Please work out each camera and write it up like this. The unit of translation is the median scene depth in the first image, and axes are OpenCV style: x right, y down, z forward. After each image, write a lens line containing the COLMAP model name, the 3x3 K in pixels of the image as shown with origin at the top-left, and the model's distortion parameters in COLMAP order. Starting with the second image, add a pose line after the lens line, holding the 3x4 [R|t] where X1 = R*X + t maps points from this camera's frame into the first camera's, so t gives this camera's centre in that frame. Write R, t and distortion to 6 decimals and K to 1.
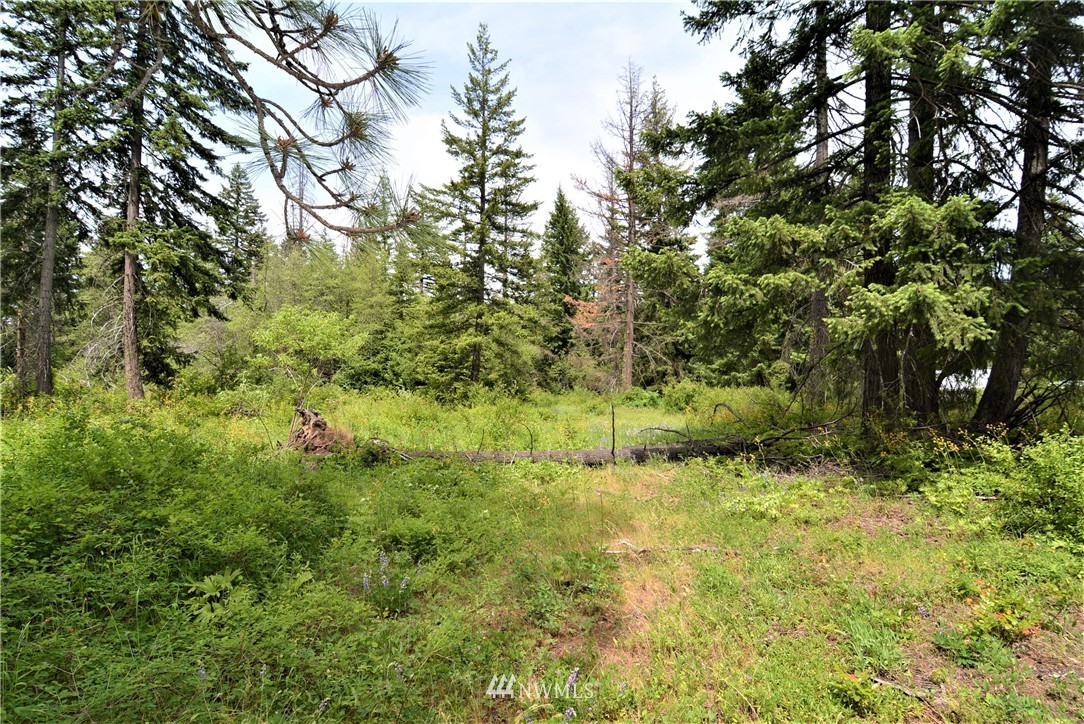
lens RADIAL K [[515.3, 0, 544.2], [0, 515.3, 360.4], [0, 0, 1]] dist [-0.024345, -0.004700]
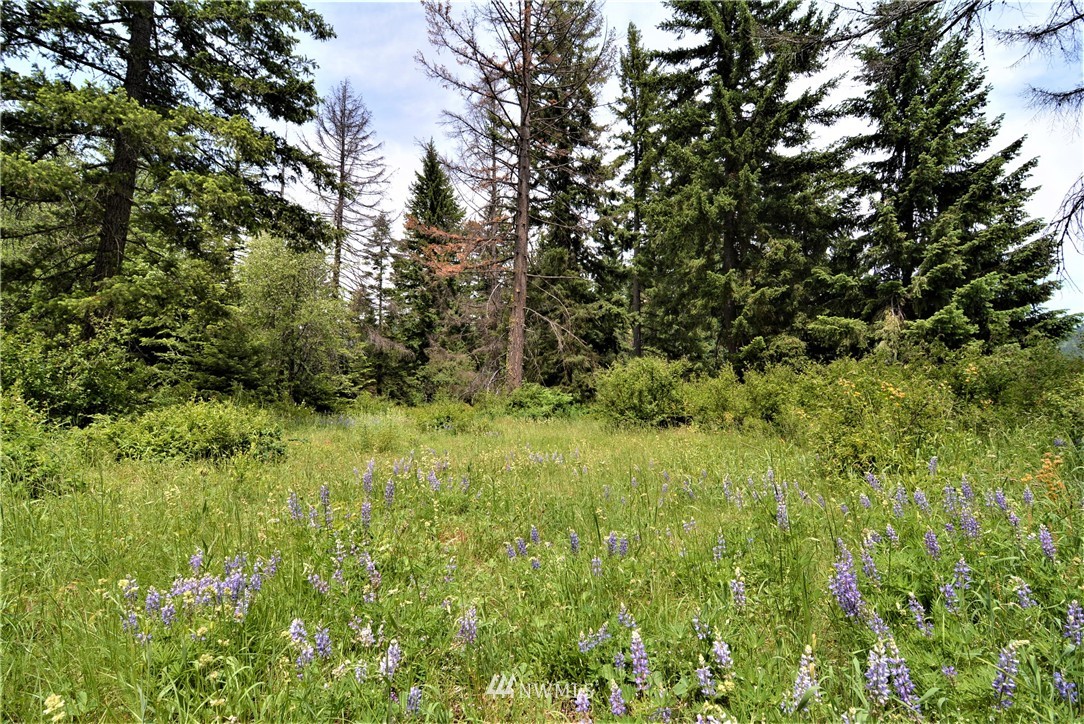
lens RADIAL K [[515.3, 0, 541.3], [0, 515.3, 367.0], [0, 0, 1]] dist [-0.024345, -0.004700]
pose [[0.976477, 0.013979, 0.215168, 0.057746], [-0.008102, 0.999570, -0.028174, 0.039587], [-0.215470, 0.025768, 0.976170, 0.373384]]
